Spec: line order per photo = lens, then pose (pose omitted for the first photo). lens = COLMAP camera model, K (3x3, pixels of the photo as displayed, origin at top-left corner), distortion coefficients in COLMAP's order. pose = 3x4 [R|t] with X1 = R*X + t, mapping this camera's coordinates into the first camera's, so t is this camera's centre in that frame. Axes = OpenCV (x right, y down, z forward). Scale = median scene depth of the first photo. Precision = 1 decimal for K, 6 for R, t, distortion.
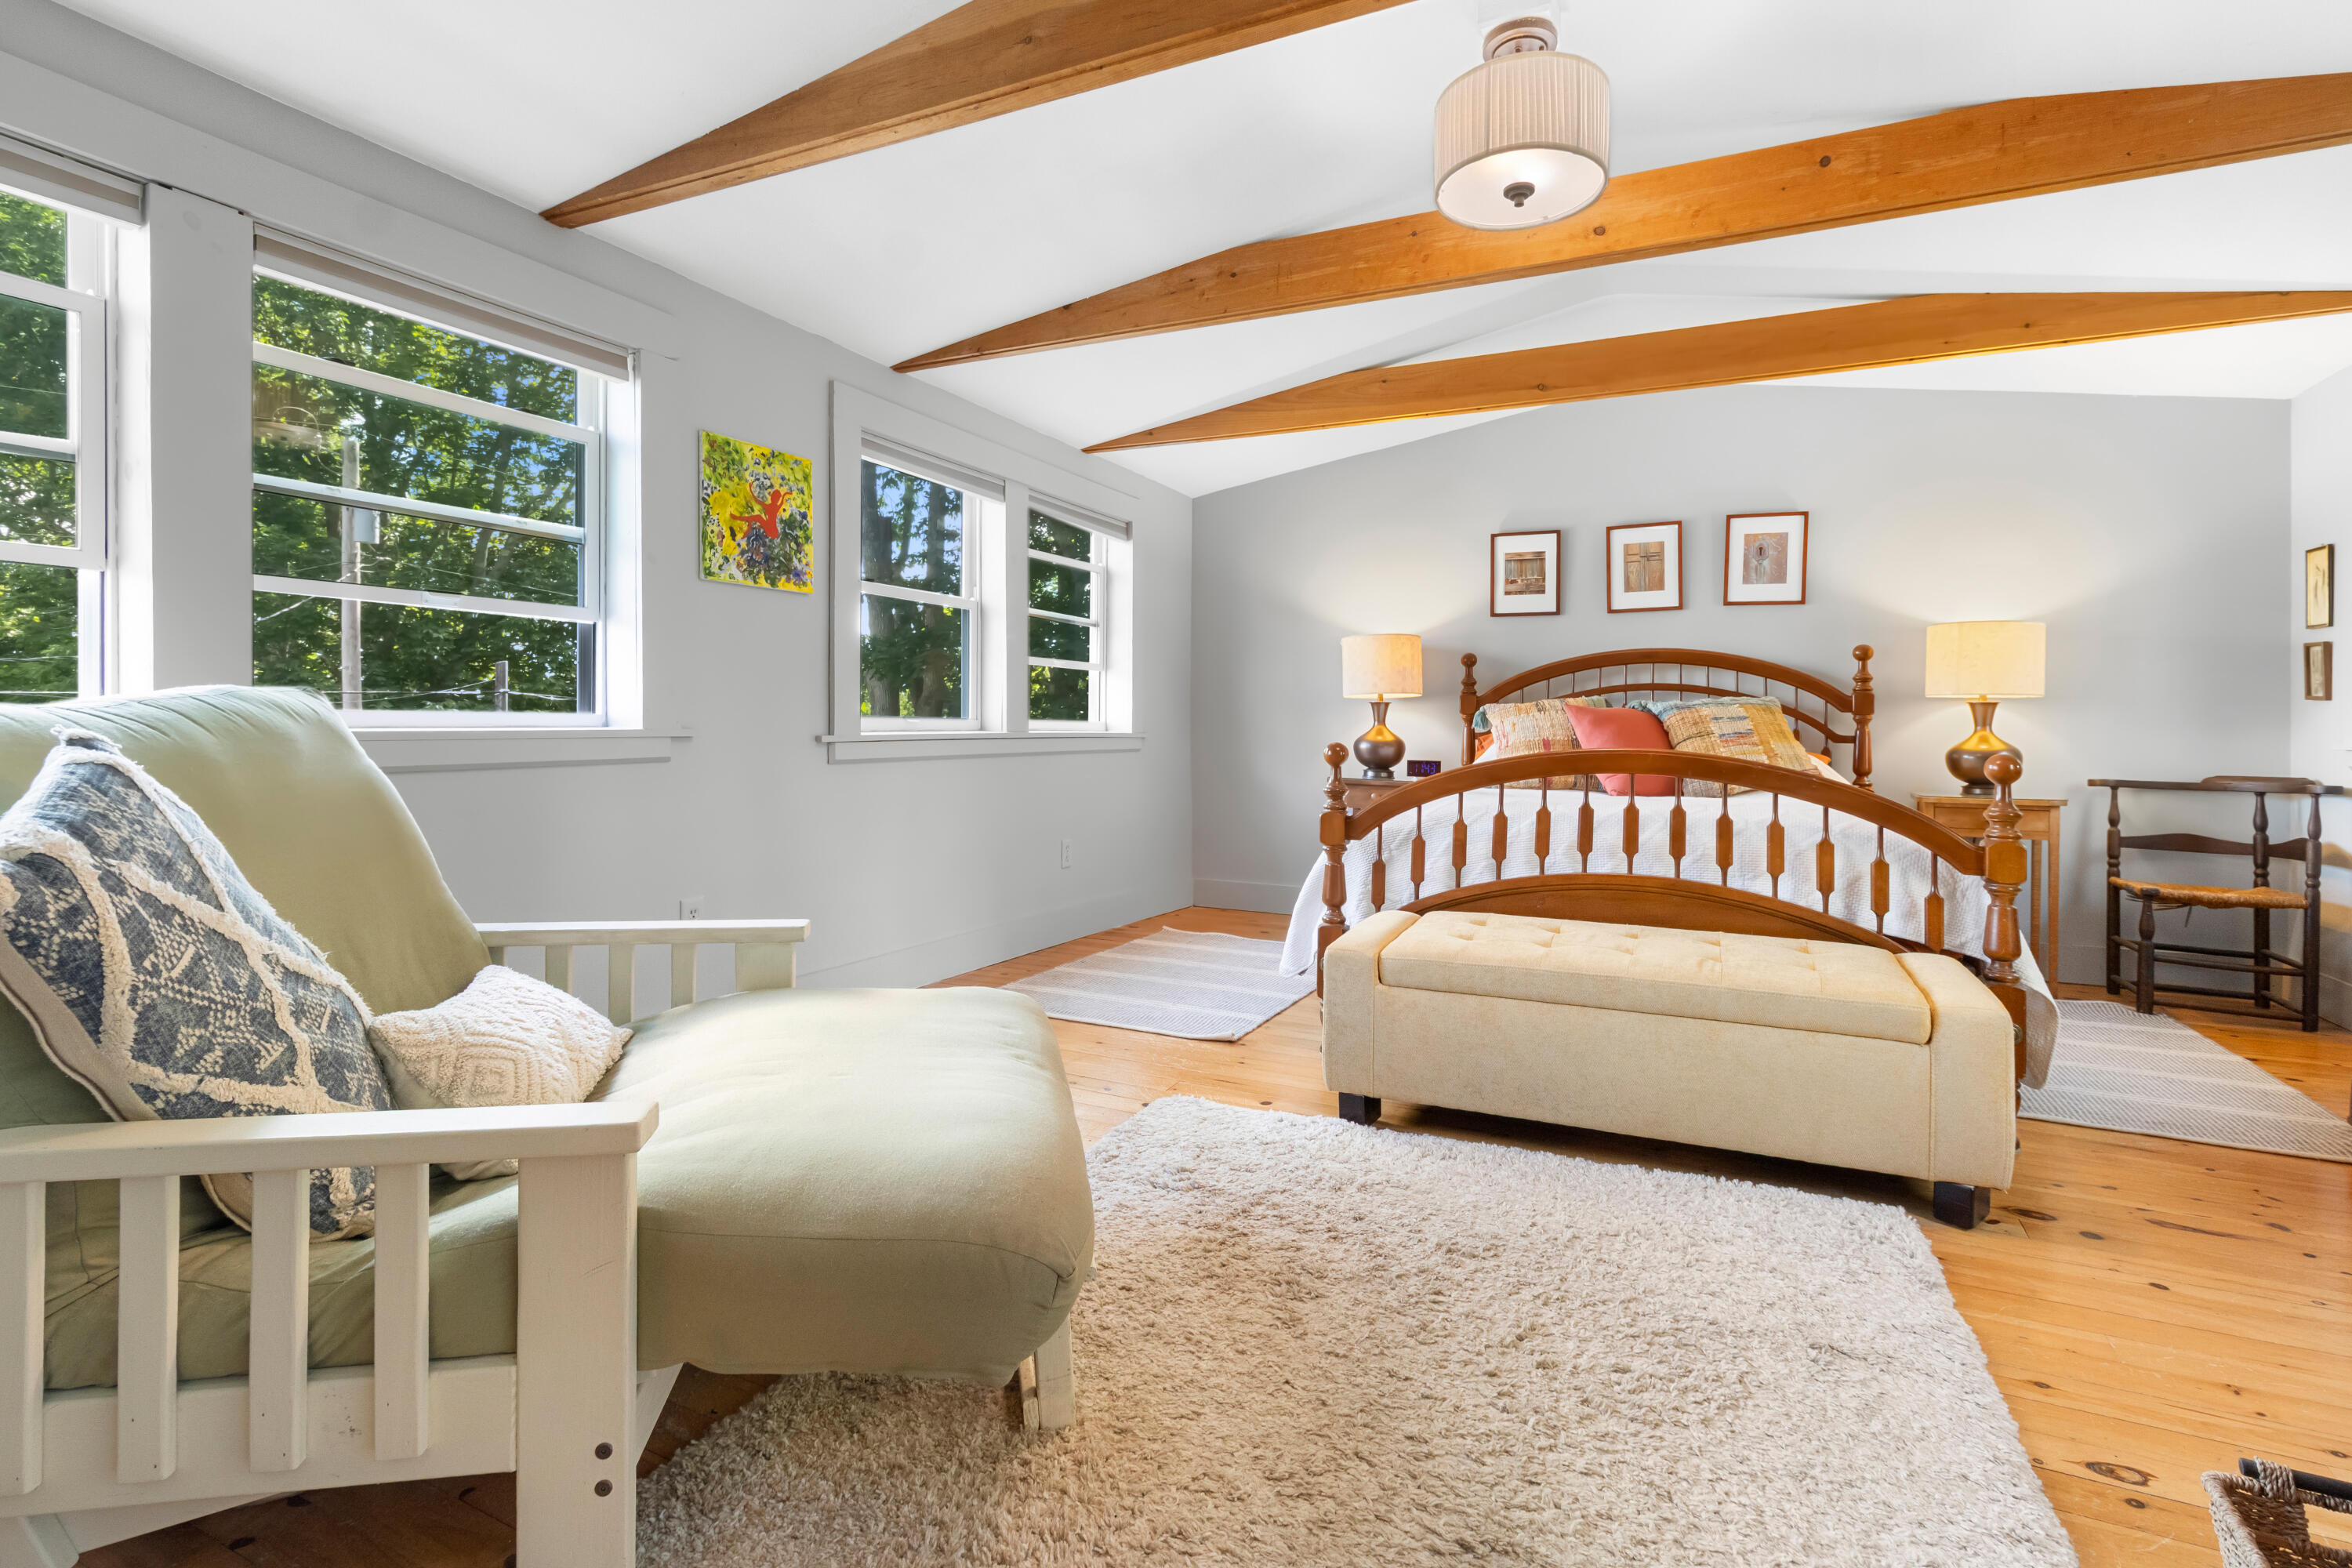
lens RADIAL K [[1120.2, 0, 1165.2], [0, 1120.2, 720.8], [0, 0, 1]] dist [0.008951, 0.001988]
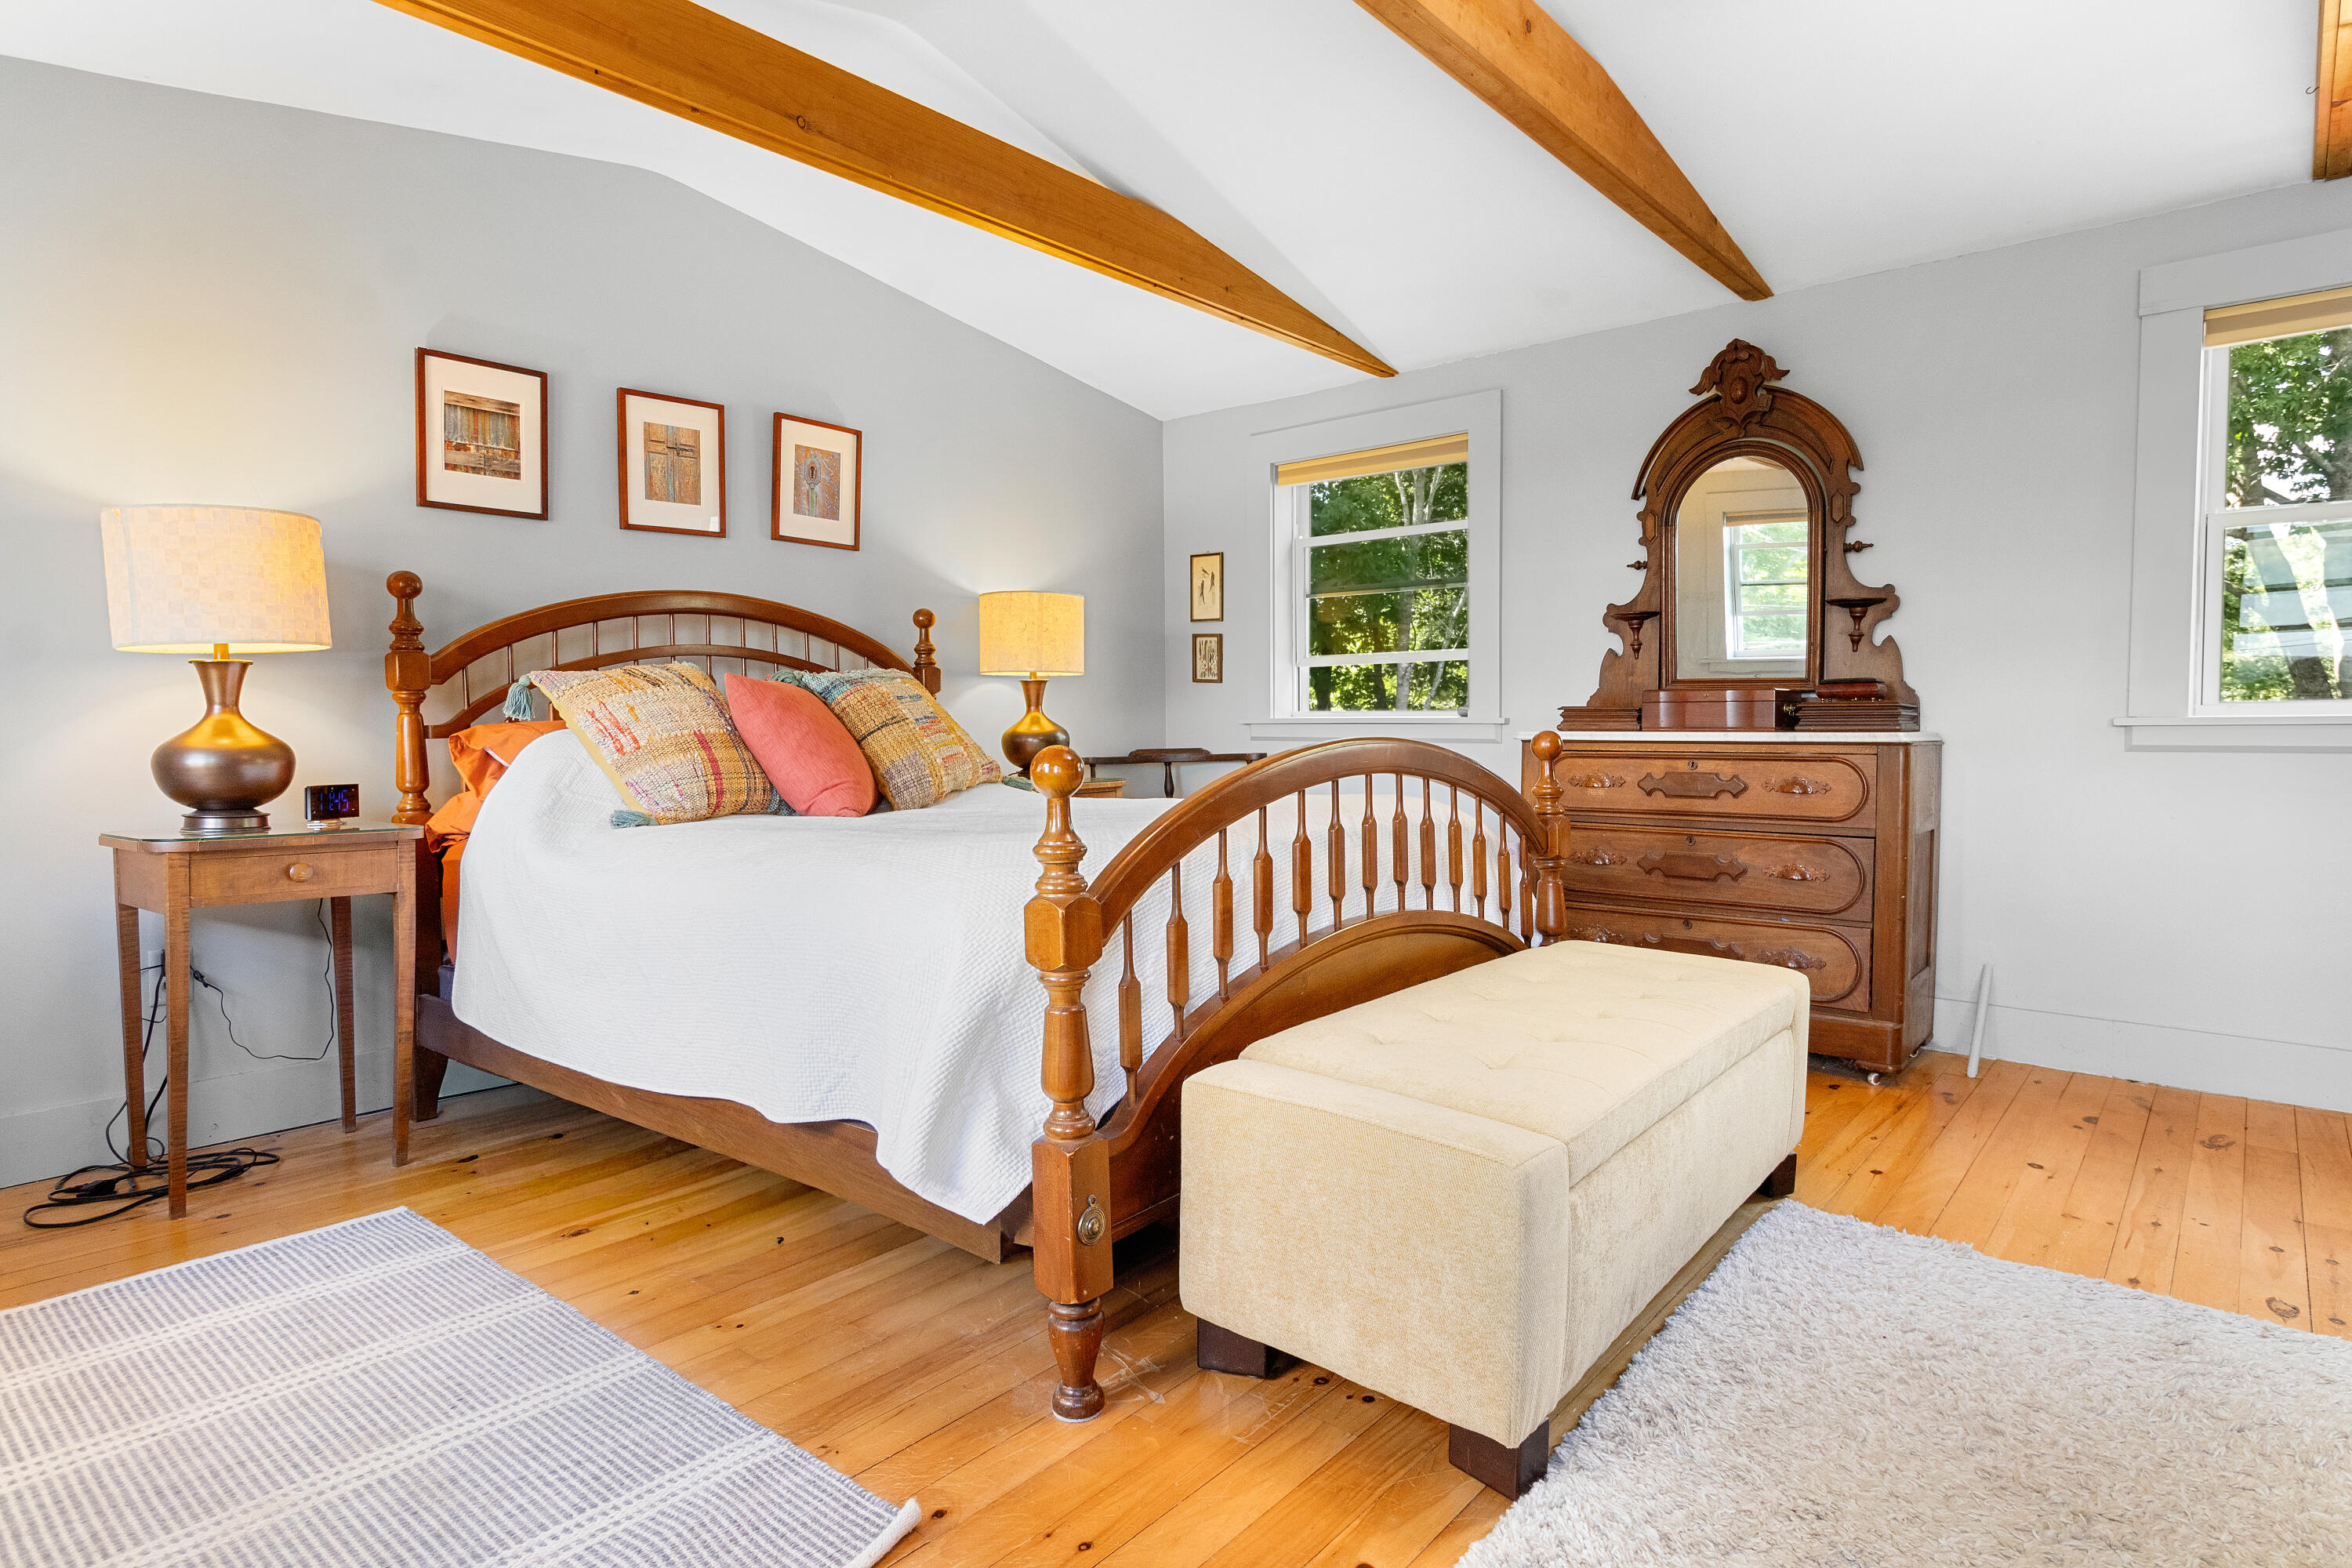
lens RADIAL K [[1257.7, 0, 1192.3], [0, 1257.7, 762.3], [0, 0, 1]] dist [-0.005811, 0.000194]
pose [[0.242782, -0.048530, 0.968866, -0.332129], [0.005317, 0.998799, 0.048698, 0.001643], [-0.970066, -0.006672, 0.242748, 0.836320]]
